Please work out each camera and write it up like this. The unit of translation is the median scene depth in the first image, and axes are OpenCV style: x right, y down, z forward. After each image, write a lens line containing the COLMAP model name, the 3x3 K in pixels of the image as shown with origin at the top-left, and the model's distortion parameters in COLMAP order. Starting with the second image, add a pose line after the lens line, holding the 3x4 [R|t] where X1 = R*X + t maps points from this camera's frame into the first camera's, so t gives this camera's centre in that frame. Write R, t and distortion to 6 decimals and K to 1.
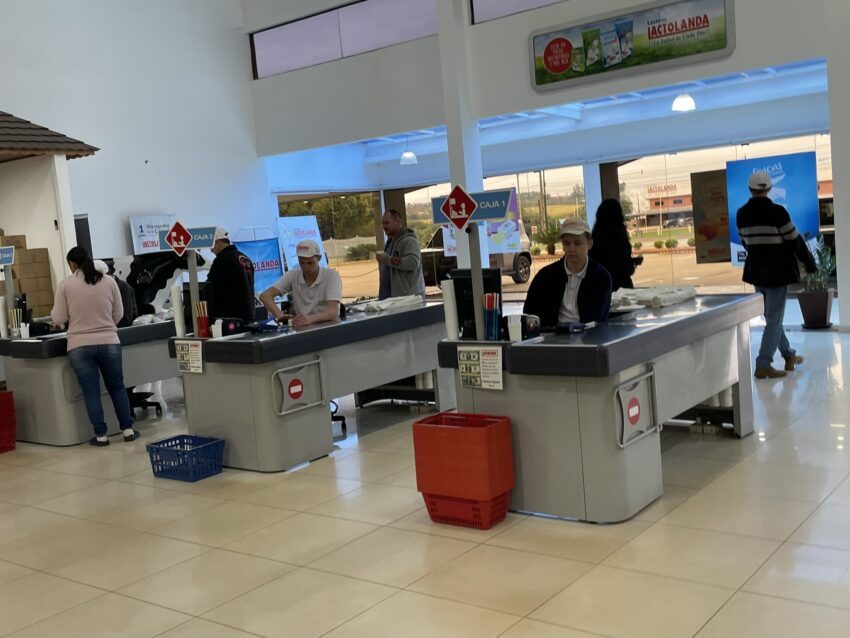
lens RADIAL K [[922.5, 0, 421.6], [0, 922.5, 317.8], [0, 0, 1]] dist [0.053132, 0.000000]
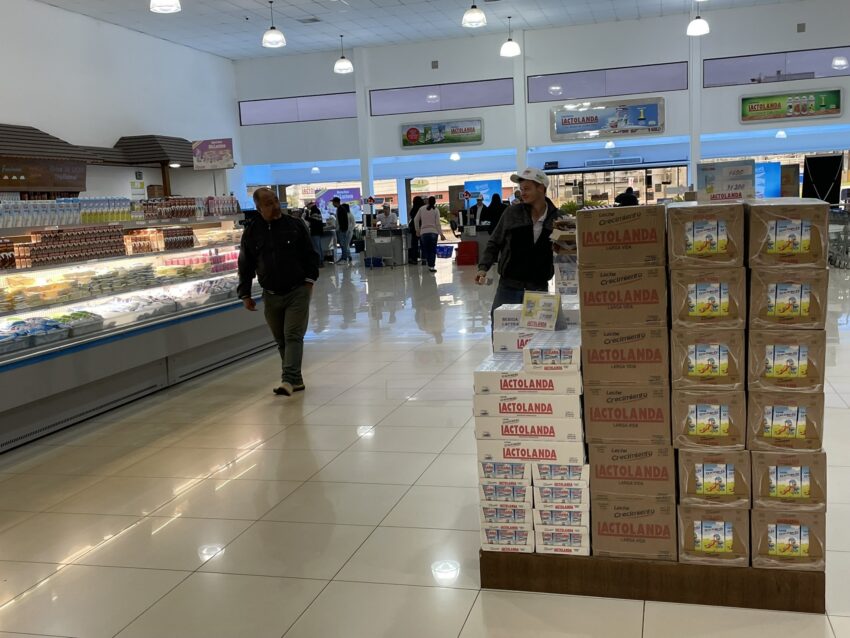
lens RADIAL K [[922.5, 0, 421.4], [0, 922.5, 326.2], [0, 0, 1]] dist [0.053132, 0.000000]
pose [[0.925973, -0.006906, 0.377526, -0.708641], [0.003010, 0.999936, 0.010907, 0.178826], [-0.377577, -0.008963, 0.925935, -1.179058]]
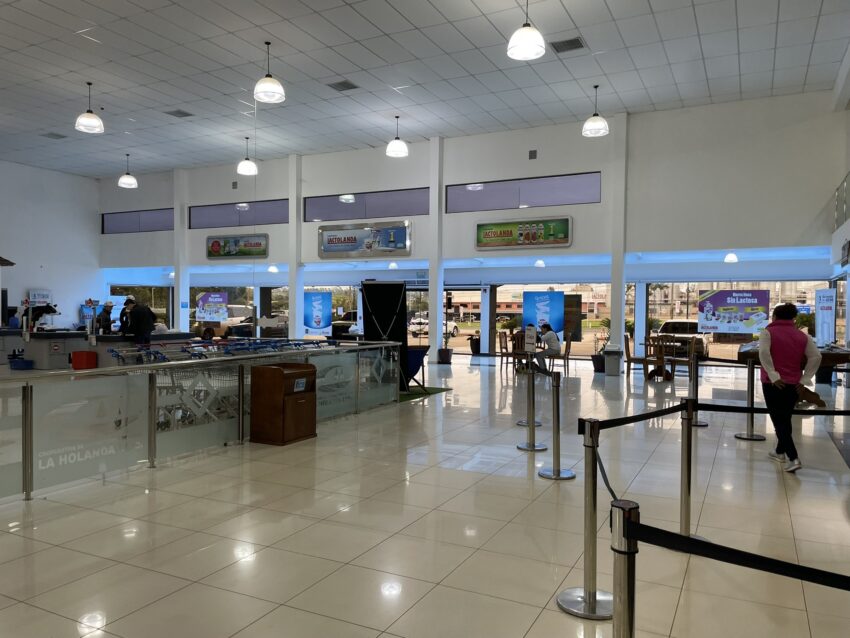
lens RADIAL K [[651.6, 0, 418.7], [0, 651.6, 326.1], [0, 0, 1]] dist [0.044636, -0.013482]
pose [[0.978056, 0.095811, 0.185002, 0.371574], [-0.081614, 0.993210, -0.082904, 0.044623], [-0.191689, 0.065986, 0.979235, -0.875245]]
